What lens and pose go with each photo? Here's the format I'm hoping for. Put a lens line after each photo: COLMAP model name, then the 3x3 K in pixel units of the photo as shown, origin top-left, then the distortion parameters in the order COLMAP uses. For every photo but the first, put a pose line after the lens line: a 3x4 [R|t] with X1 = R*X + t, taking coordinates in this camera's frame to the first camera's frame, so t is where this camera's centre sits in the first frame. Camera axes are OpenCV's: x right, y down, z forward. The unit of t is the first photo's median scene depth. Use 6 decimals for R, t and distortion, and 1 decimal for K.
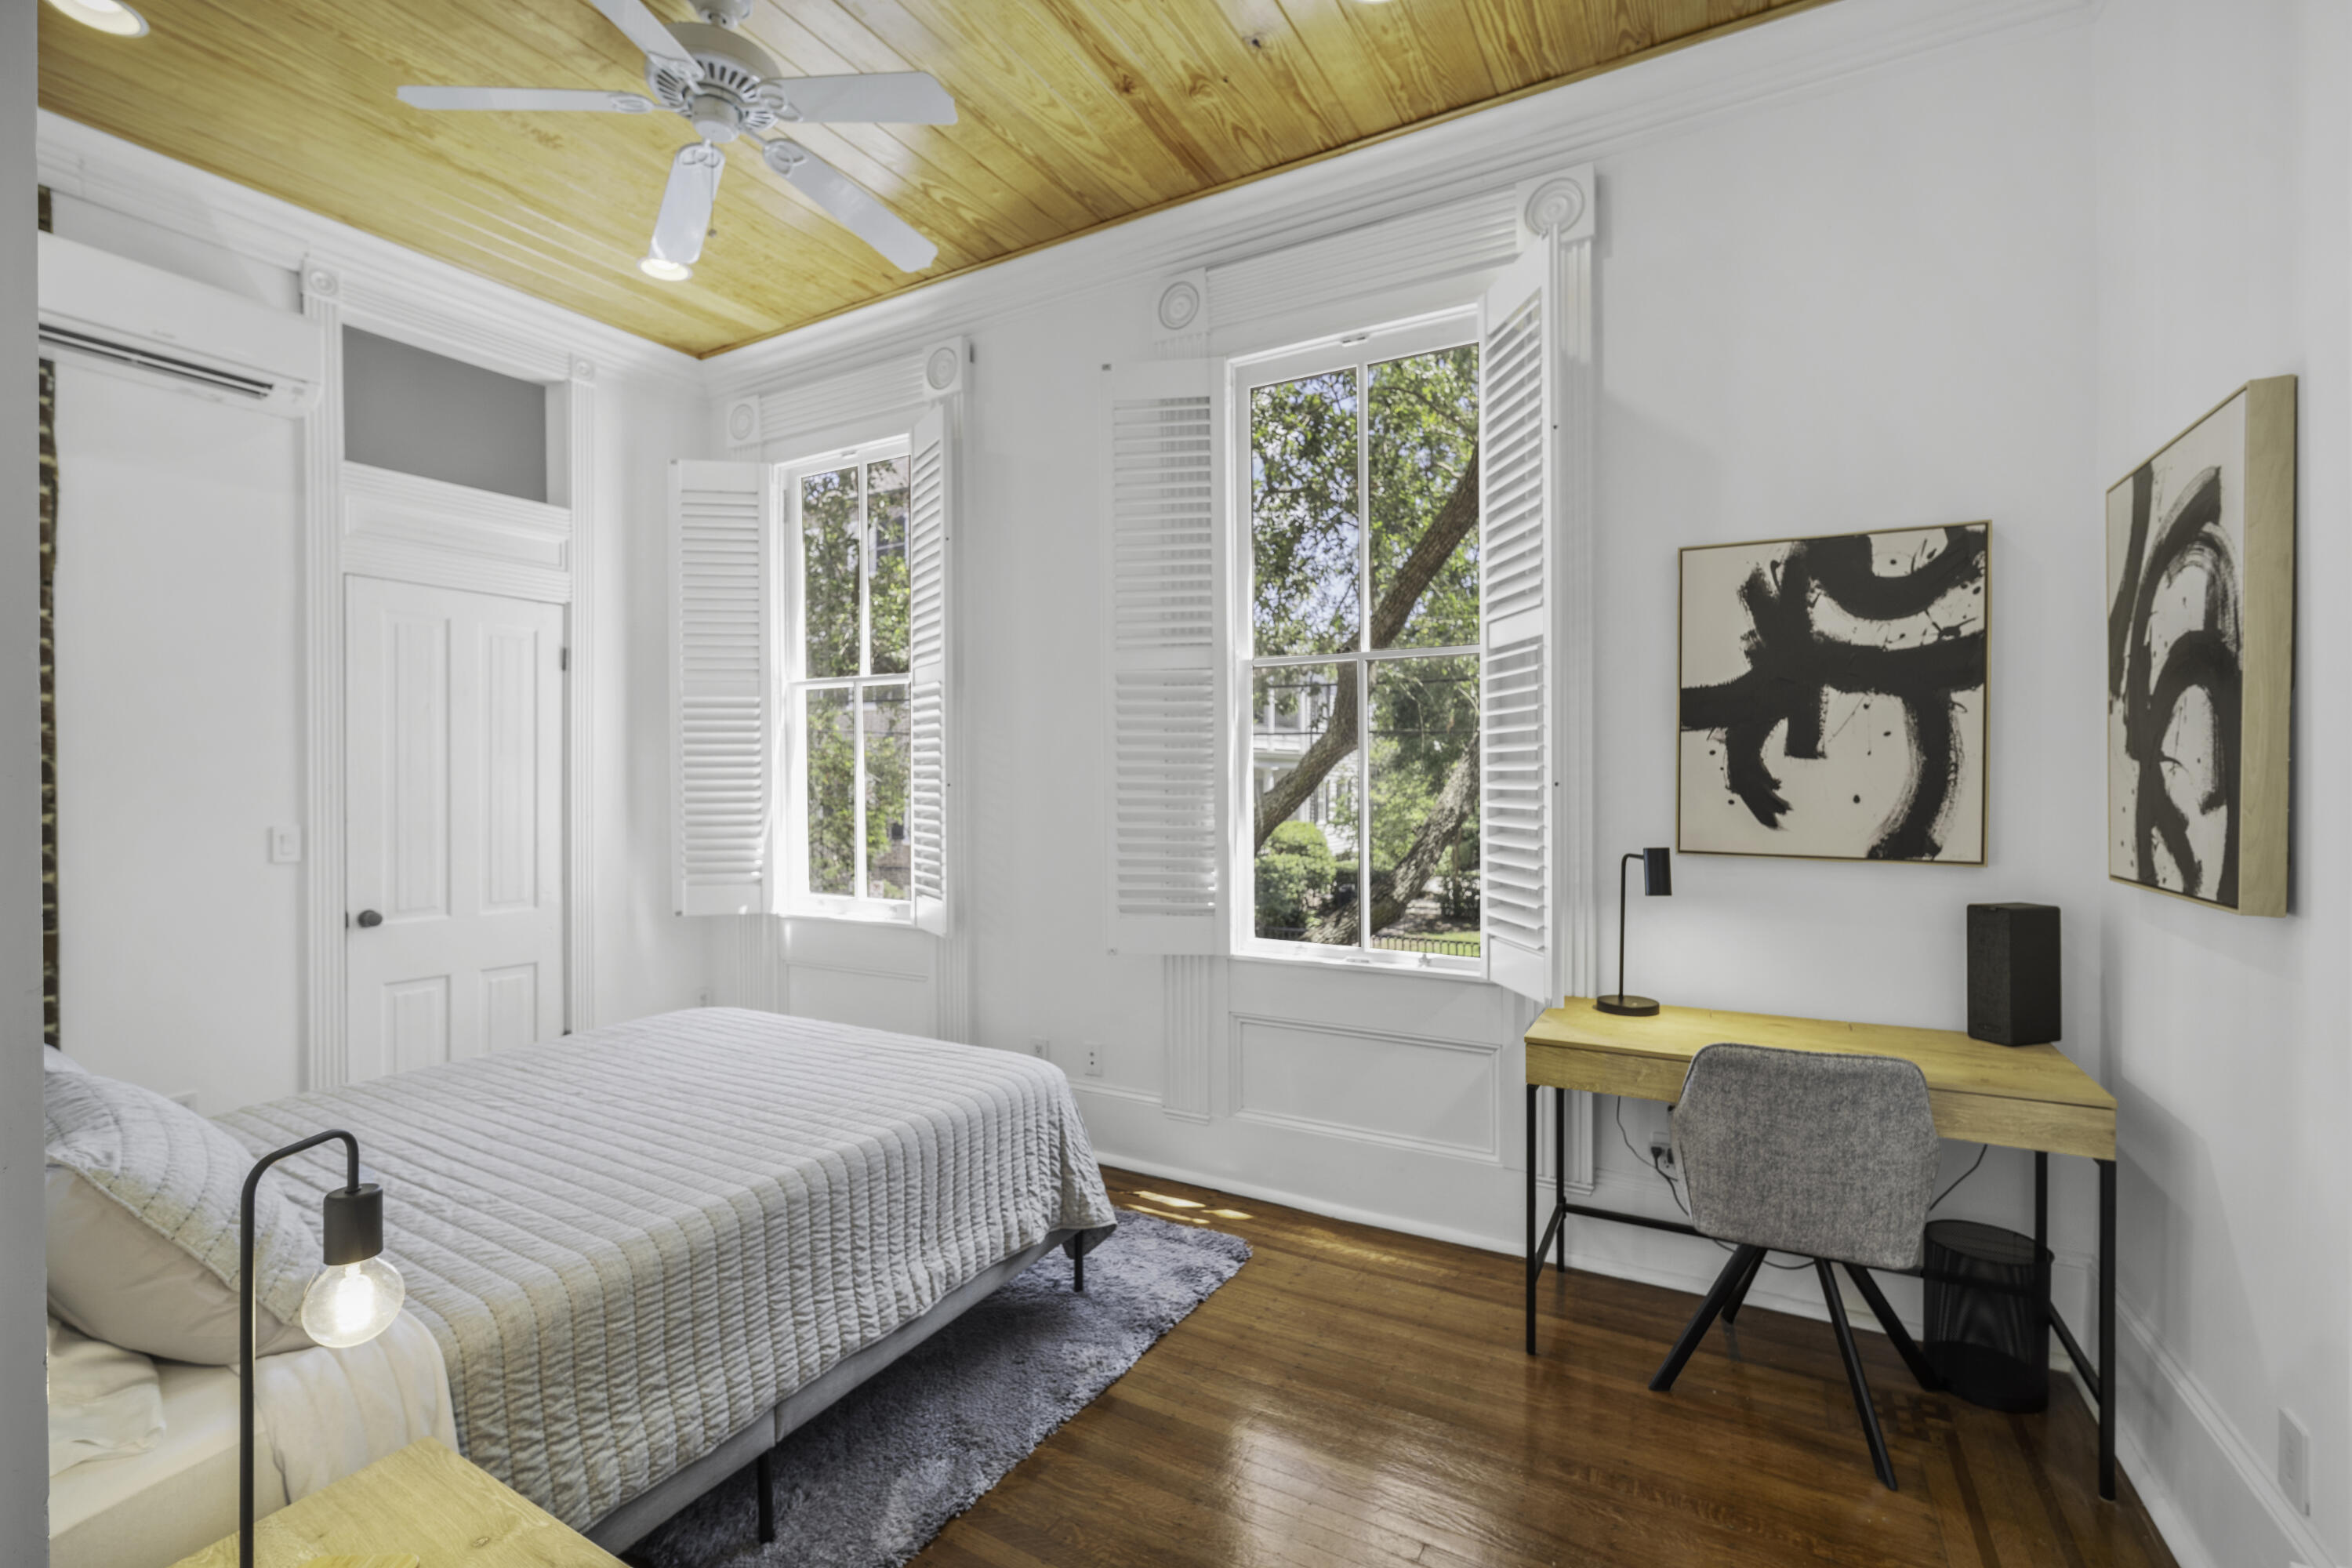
lens RADIAL K [[1057.8, 0, 1173.4], [0, 1057.8, 811.8], [0, 0, 1]] dist [-0.011105, 0.000288]
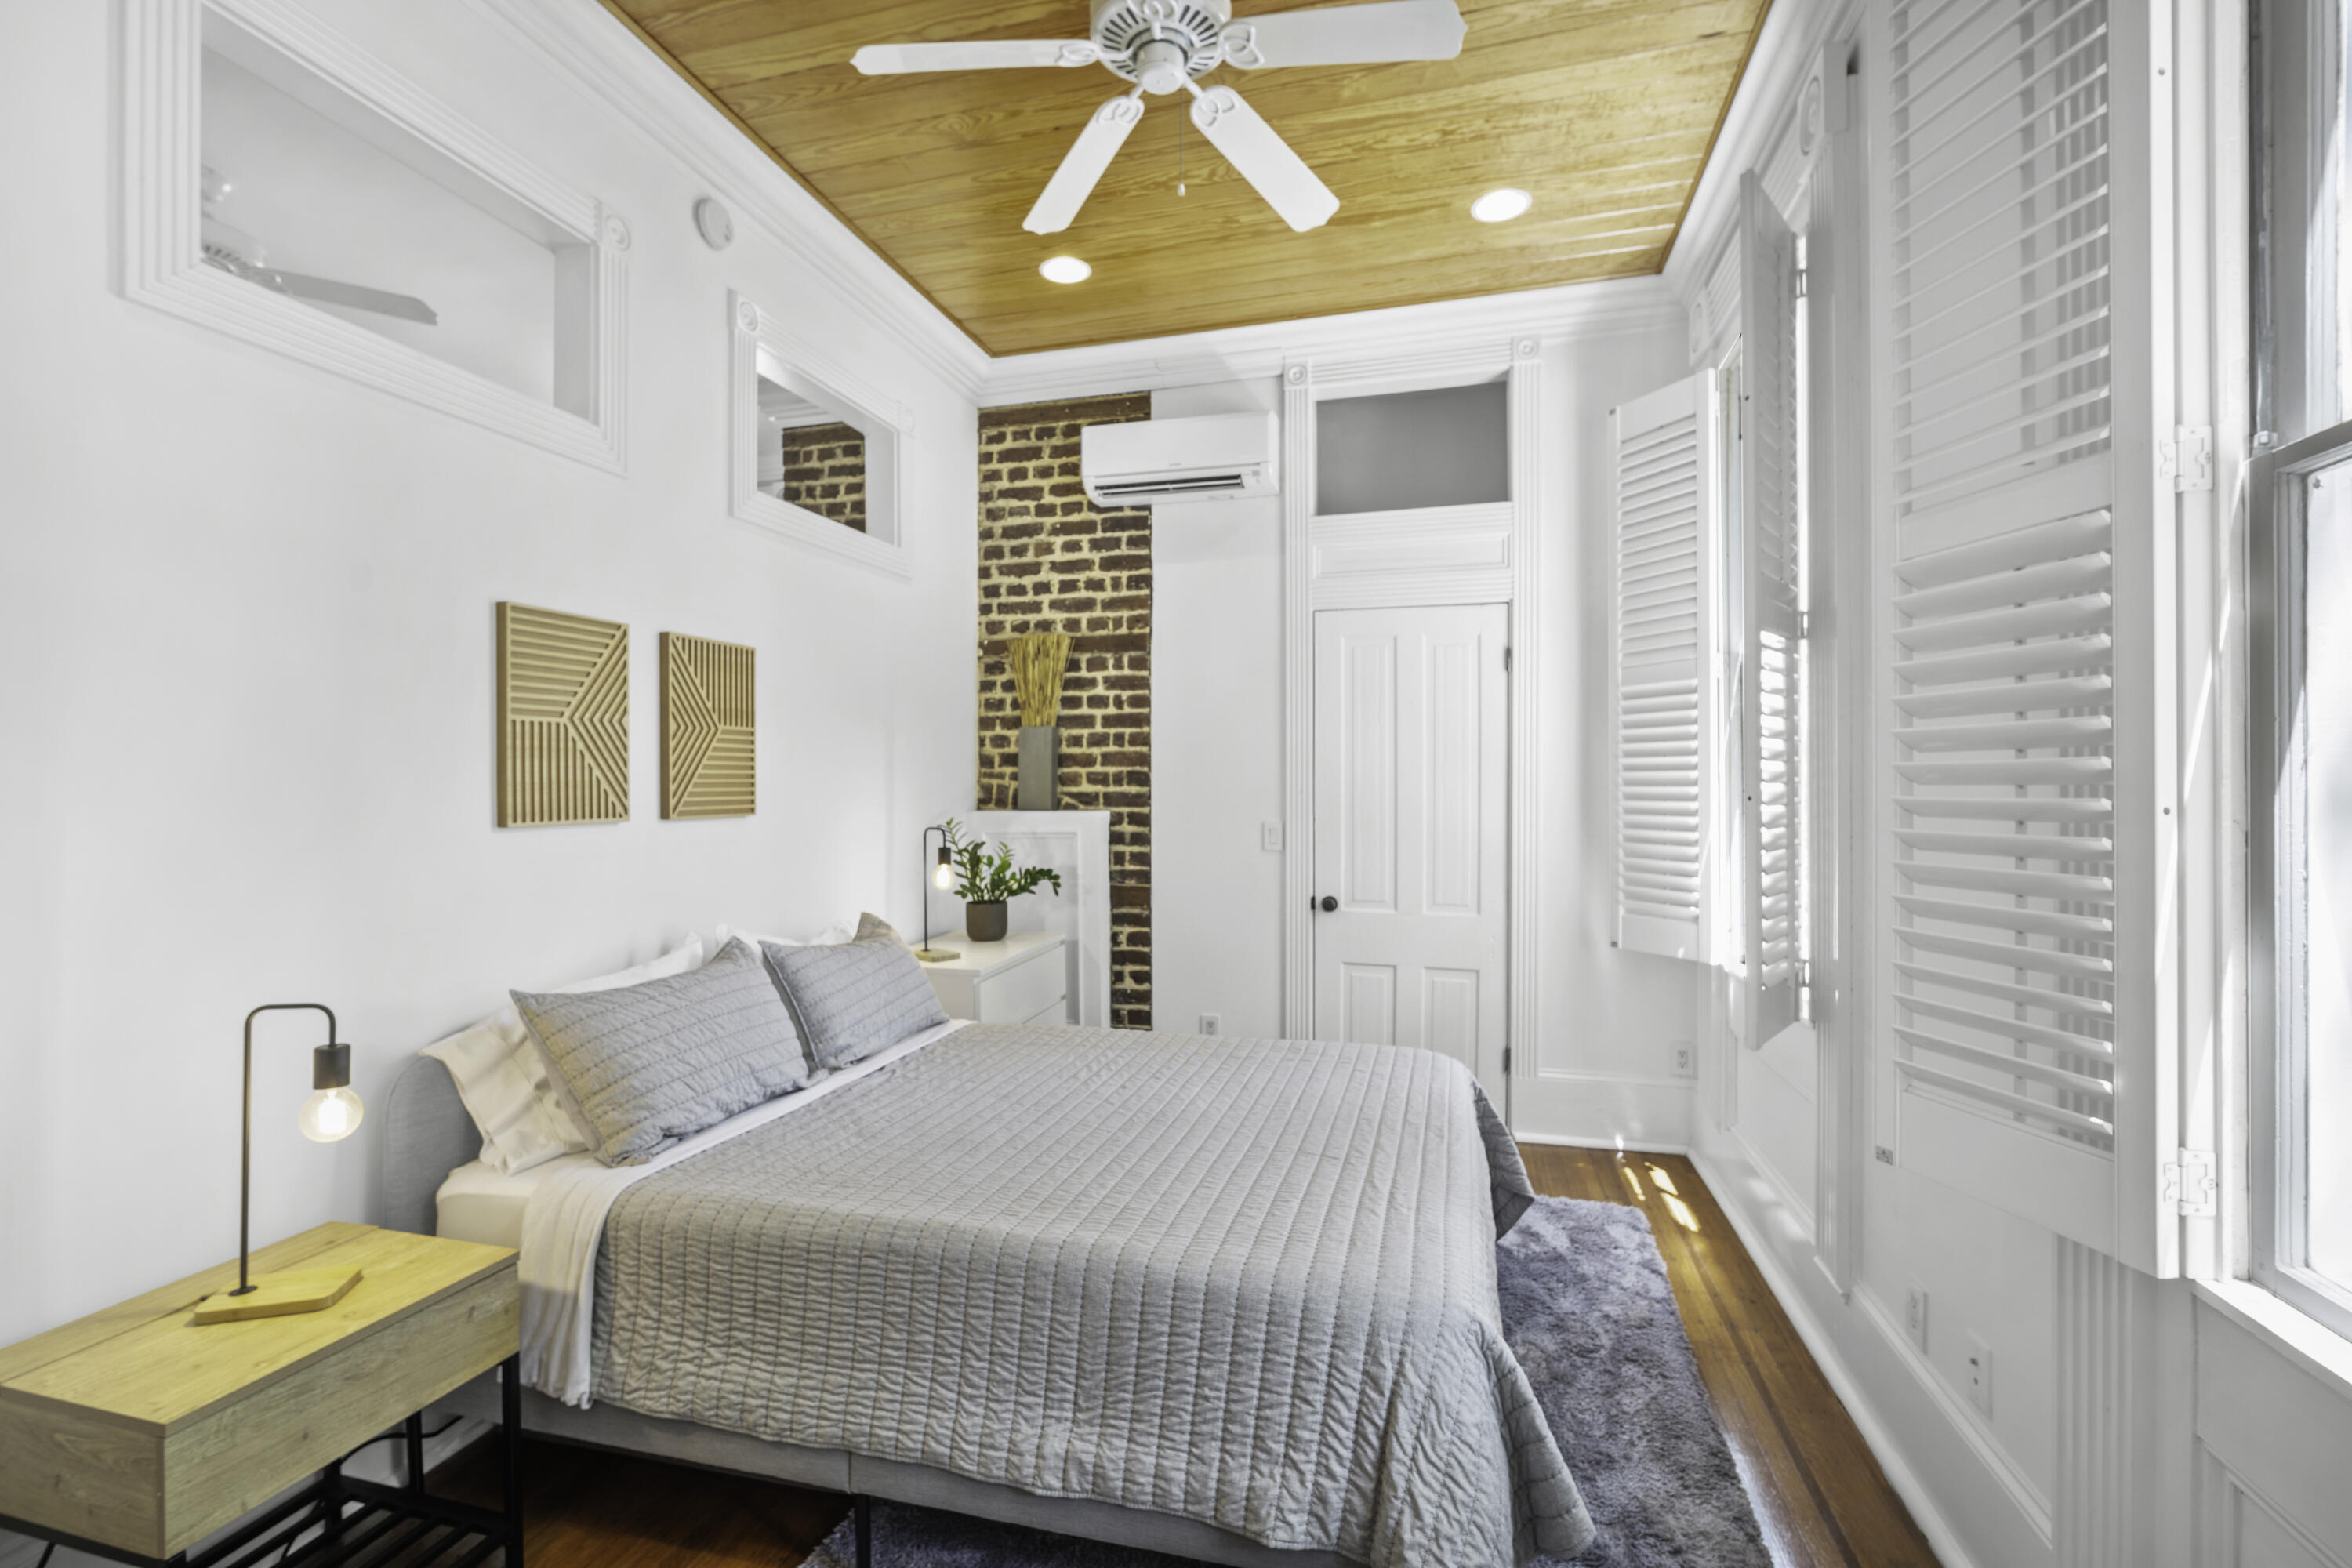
lens RADIAL K [[1031.9, 0, 1166.7], [0, 1031.9, 799.4], [0, 0, 1]] dist [-0.018954, -0.000160]
pose [[0.225987, 0.018855, -0.973948, 0.316534], [-0.032111, 0.999414, 0.011897, -0.022788], [0.973601, 0.028586, 0.226460, 0.585435]]
